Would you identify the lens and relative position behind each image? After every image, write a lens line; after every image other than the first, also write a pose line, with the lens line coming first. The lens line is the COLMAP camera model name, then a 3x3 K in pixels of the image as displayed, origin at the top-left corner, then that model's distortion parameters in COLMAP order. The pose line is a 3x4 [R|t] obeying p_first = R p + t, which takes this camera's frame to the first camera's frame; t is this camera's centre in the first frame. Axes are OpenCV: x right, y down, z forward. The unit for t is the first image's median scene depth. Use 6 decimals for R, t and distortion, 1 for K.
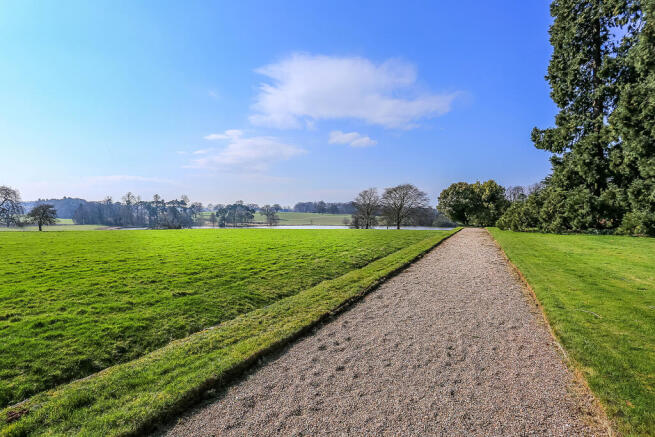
lens RADIAL K [[321.8, 0, 326.5], [0, 321.8, 222.5], [0, 0, 1]] dist [-0.056264, 0.021300]
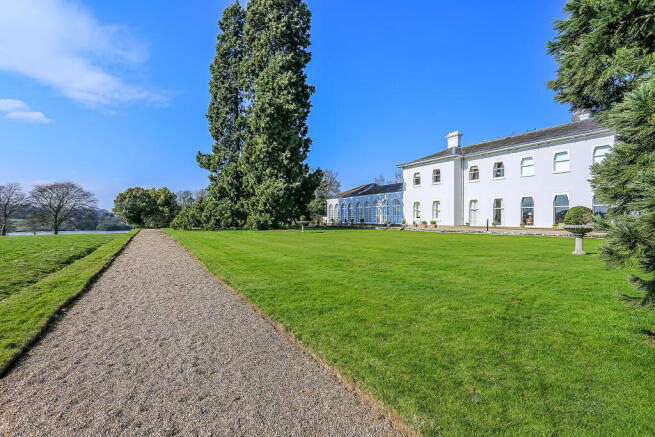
lens RADIAL K [[321.8, 0, 322.9], [0, 321.8, 220.8], [0, 0, 1]] dist [-0.056264, 0.021300]
pose [[0.585368, -0.011528, 0.810686, -0.123814], [0.020912, 0.999781, -0.000883, 0.001964], [-0.810498, 0.017470, 0.585480, -0.208666]]
